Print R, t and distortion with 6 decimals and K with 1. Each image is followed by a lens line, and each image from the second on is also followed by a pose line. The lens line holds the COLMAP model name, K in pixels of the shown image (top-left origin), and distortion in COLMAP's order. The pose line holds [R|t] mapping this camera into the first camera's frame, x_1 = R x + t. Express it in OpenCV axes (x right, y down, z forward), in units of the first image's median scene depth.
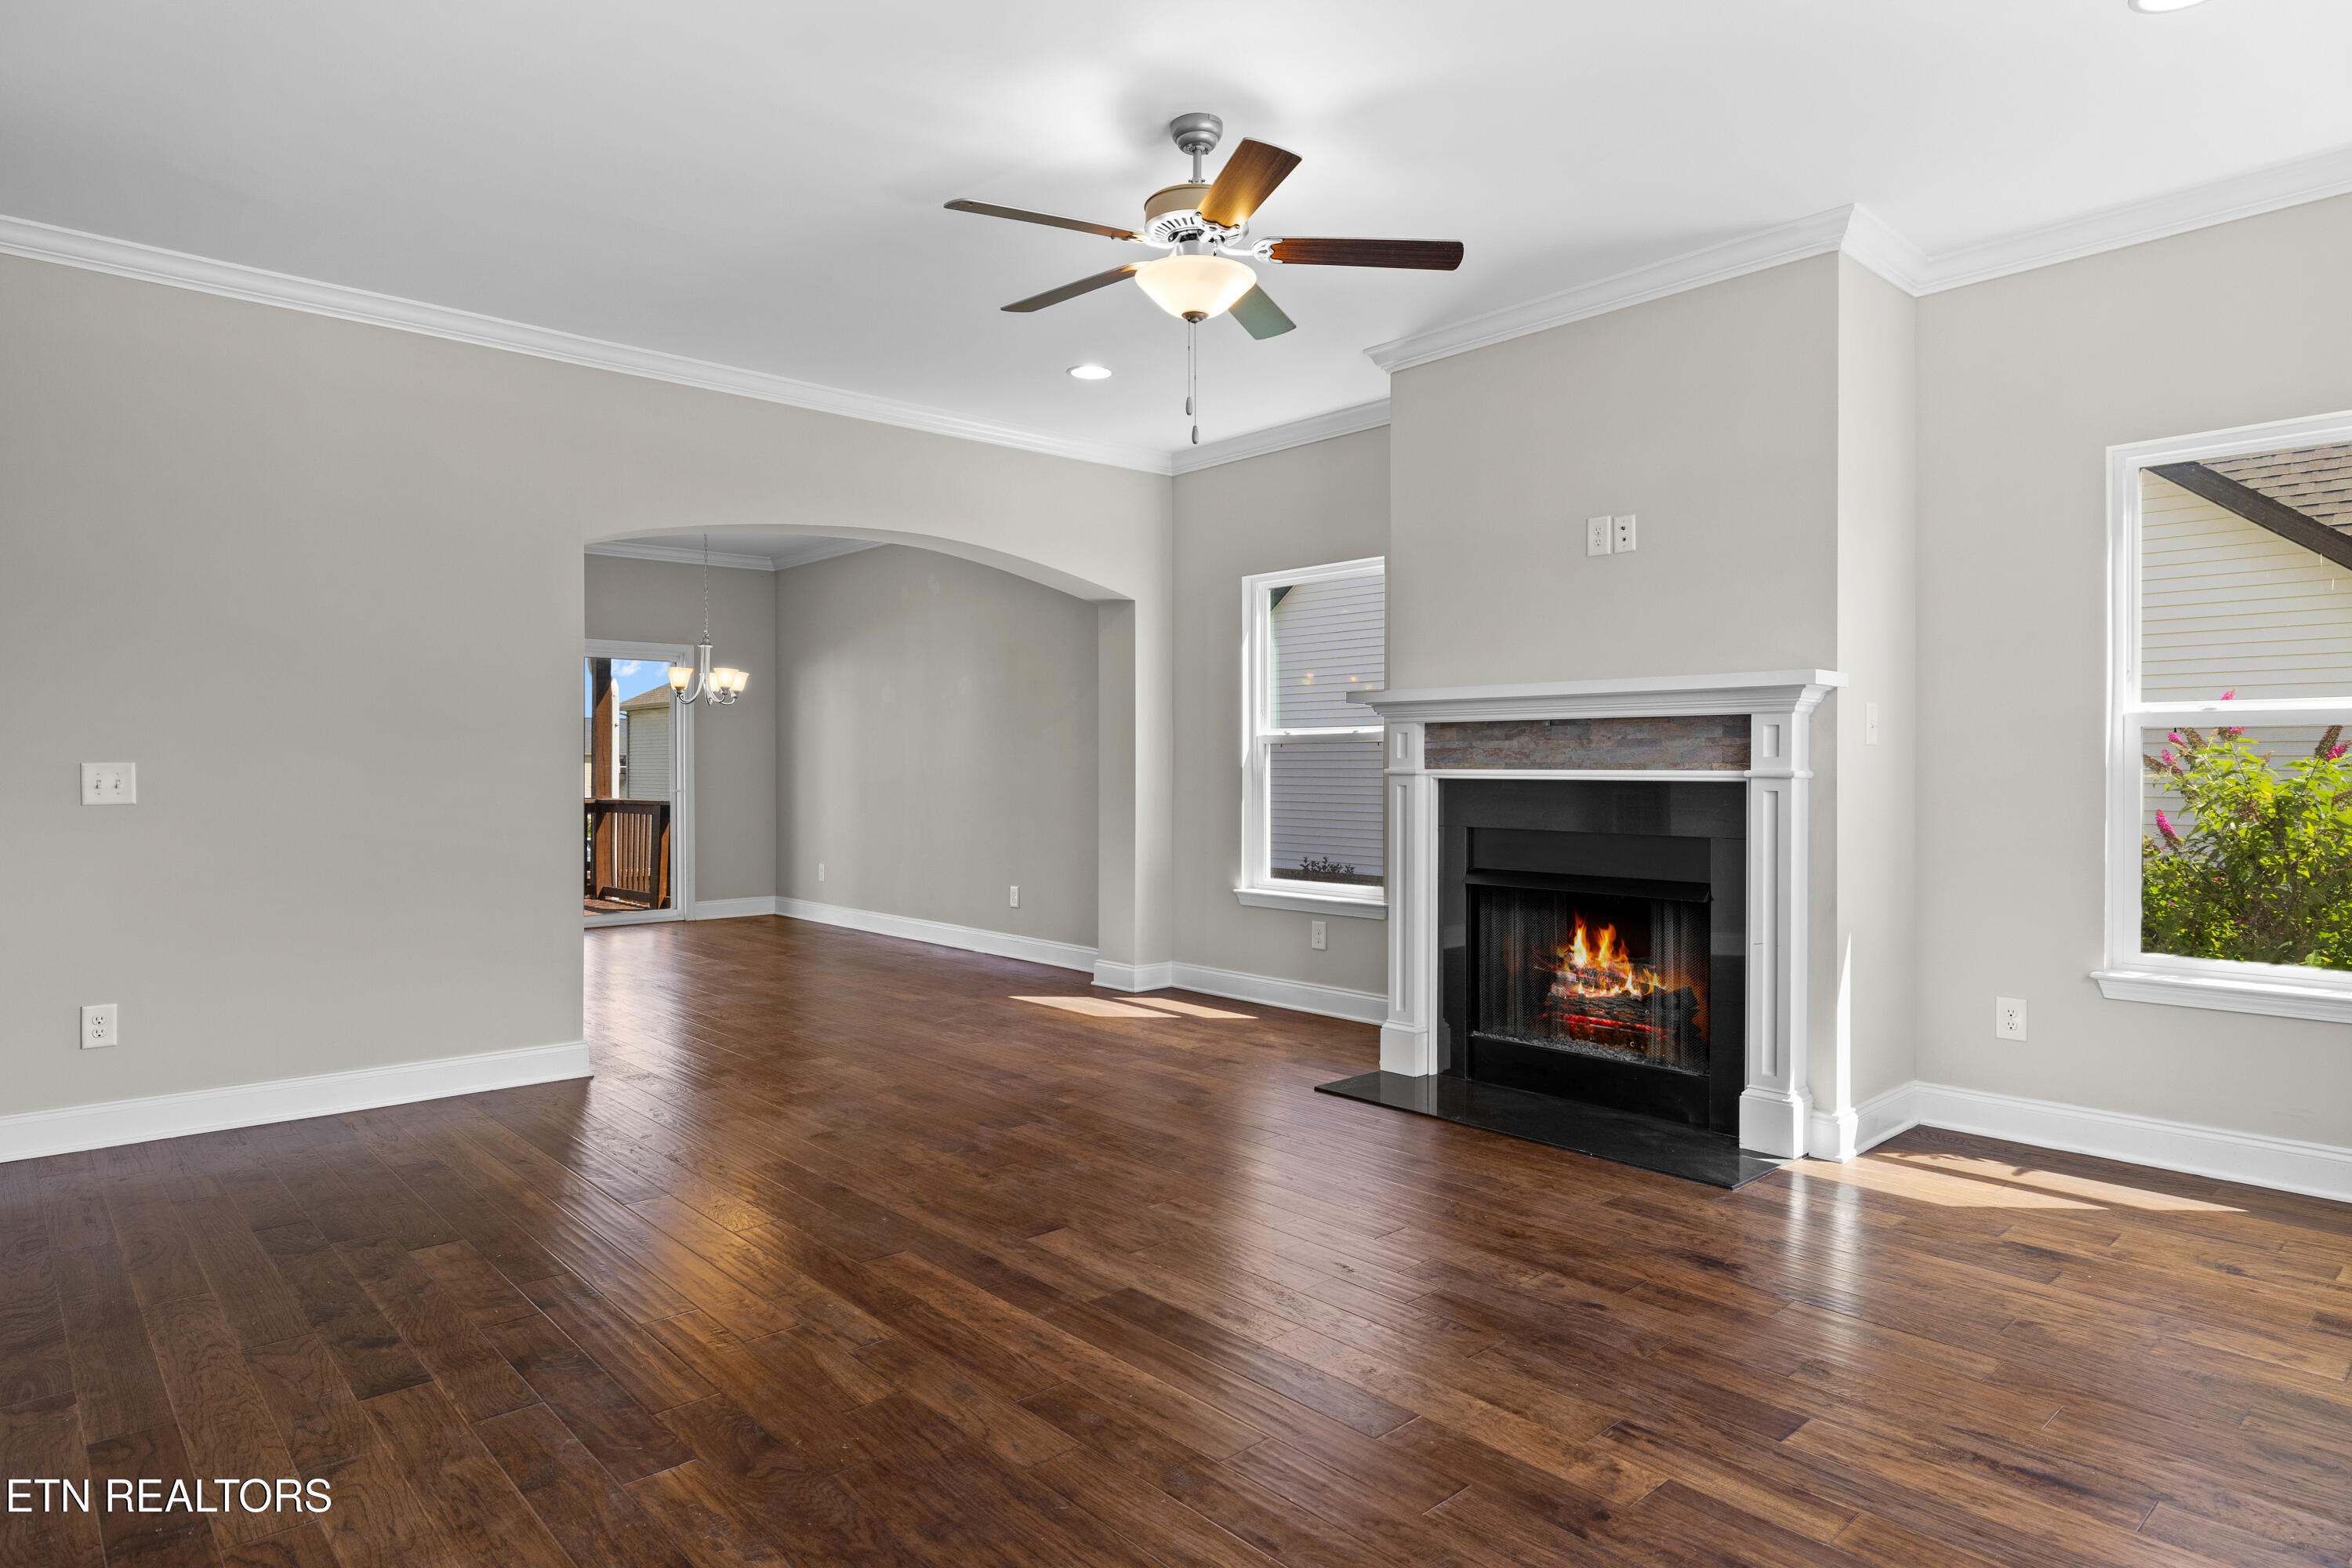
lens RADIAL K [[1343.4, 0, 1164.1], [0, 1343.4, 776.8], [0, 0, 1]] dist [-0.001540, -0.002463]
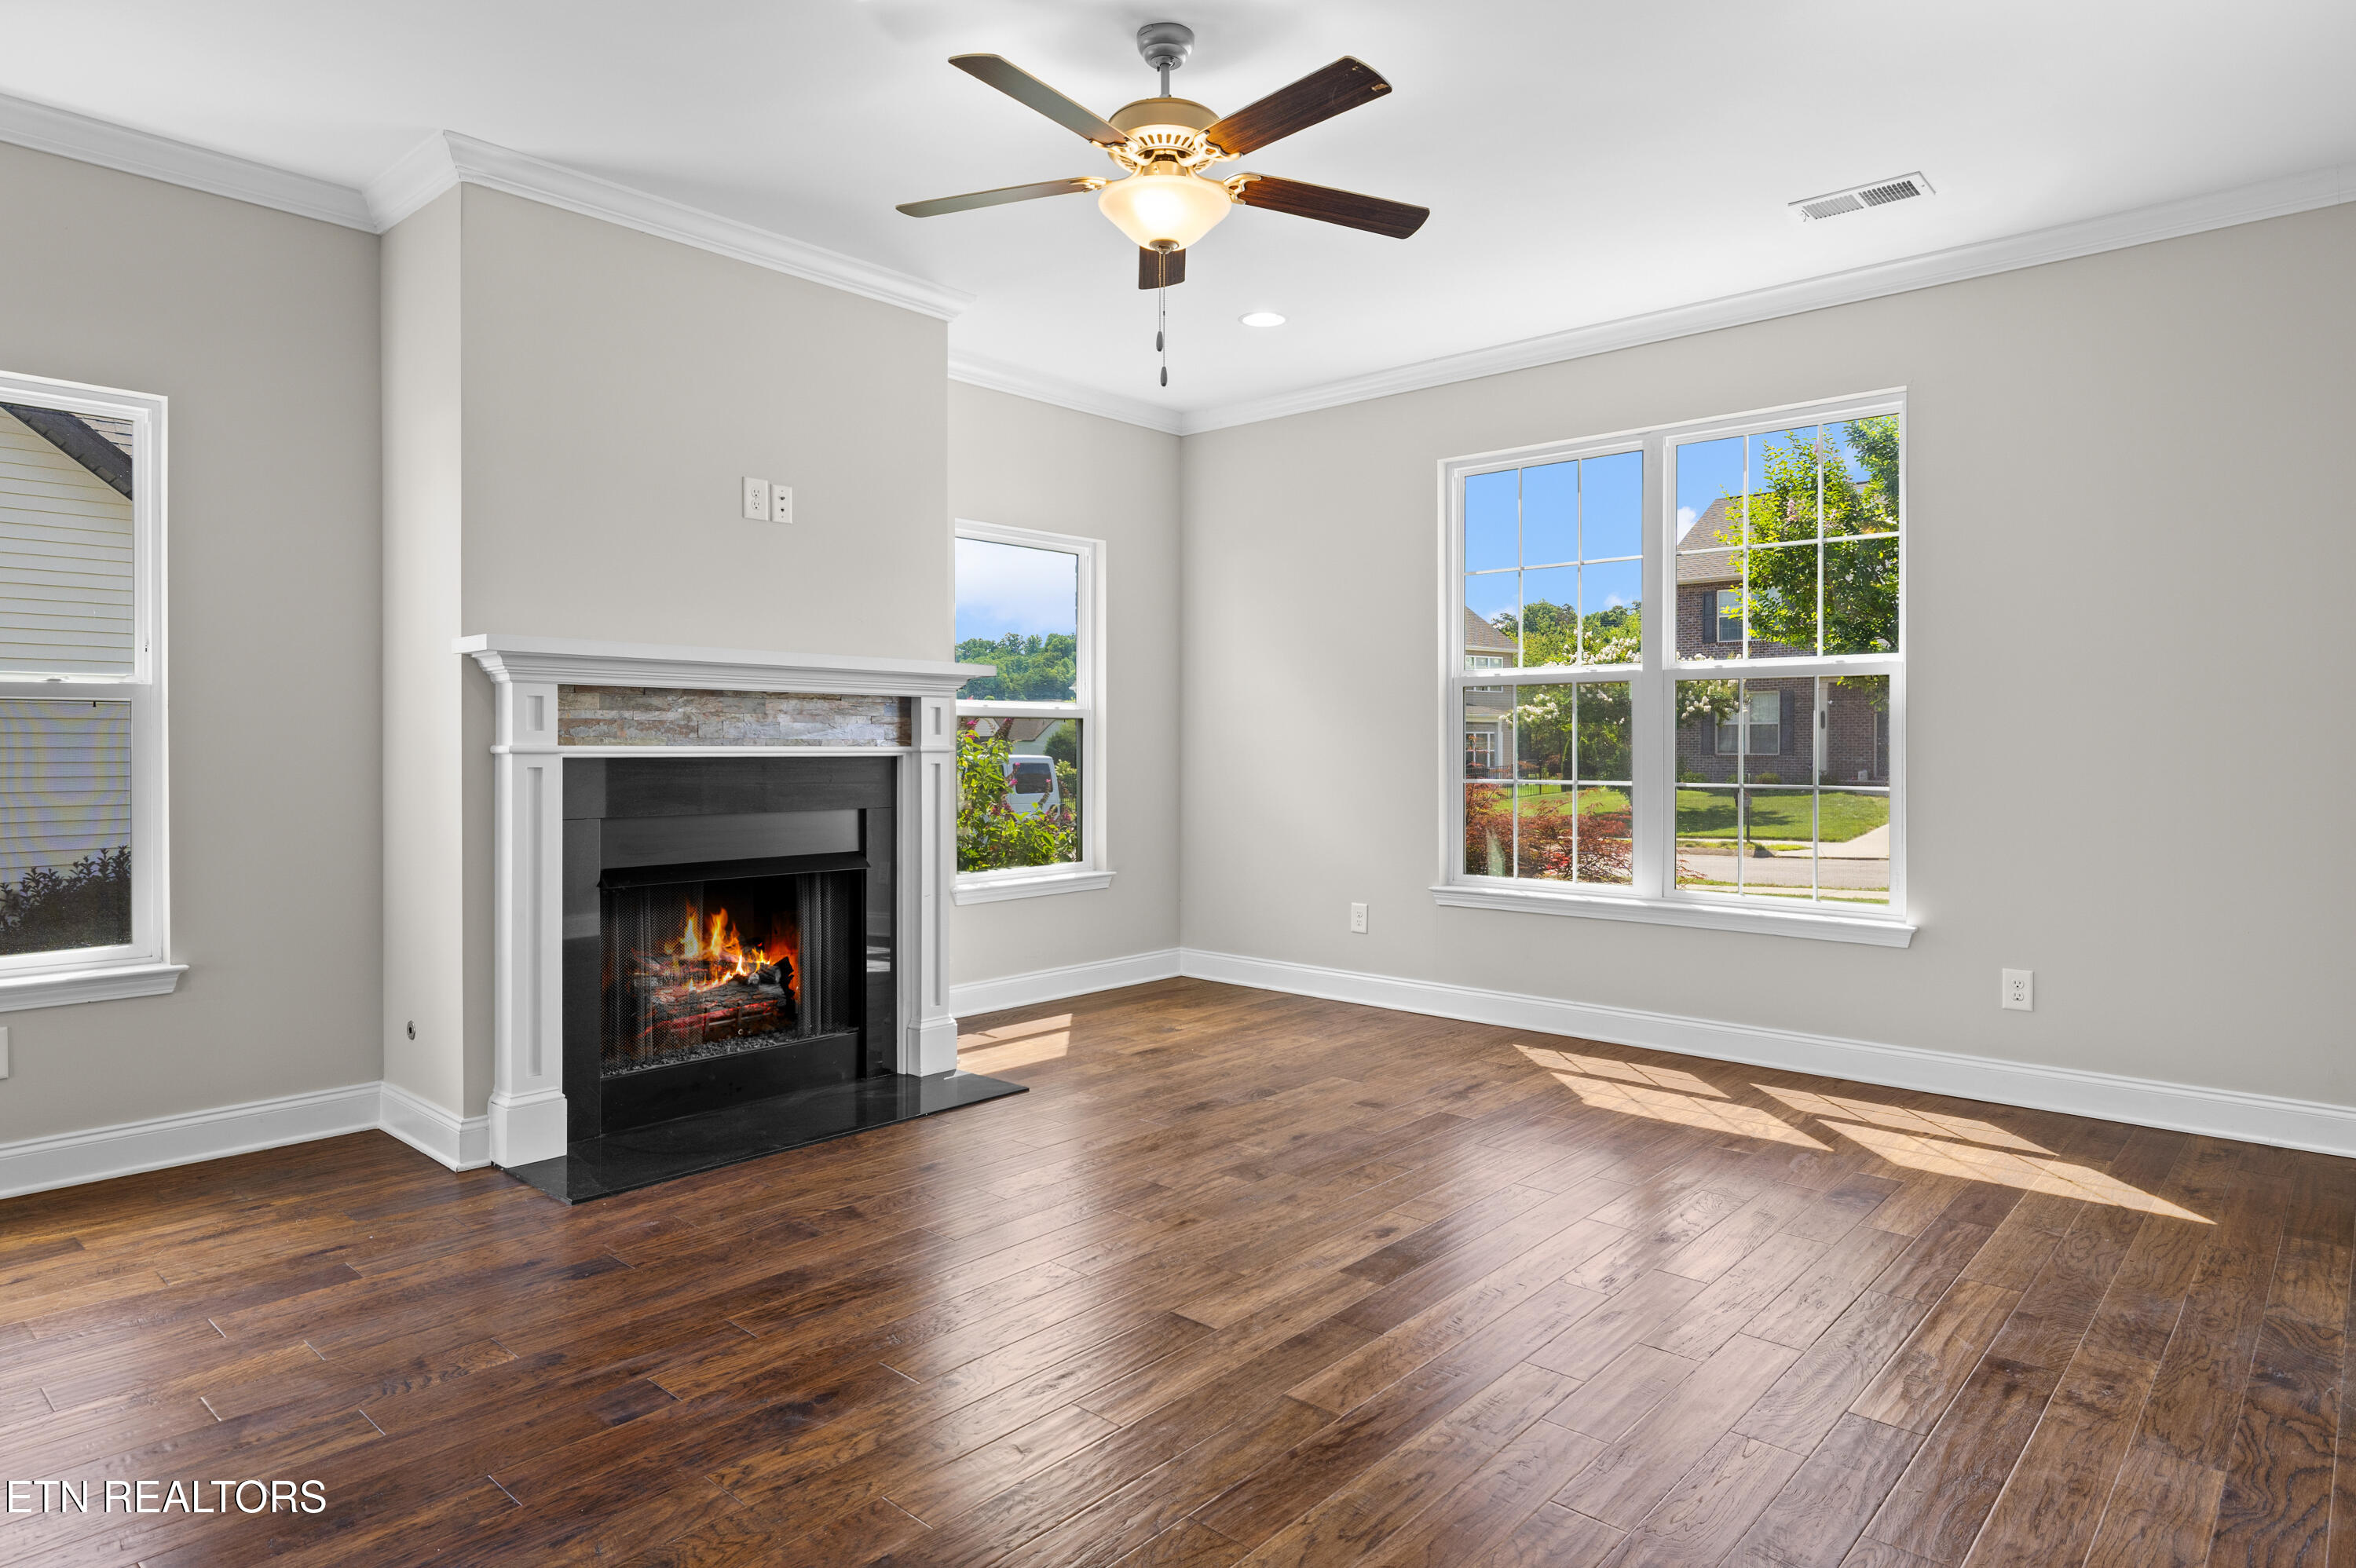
lens RADIAL K [[1362.6, 0, 1171.7], [0, 1362.6, 736.1], [0, 0, 1]] dist [-0.001864, 0.003517]
pose [[-0.103510, -0.001378, 0.994627, -0.673016], [0.004128, 0.999990, 0.001815, -0.011710], [-0.994620, 0.004293, -0.103503, 0.813777]]
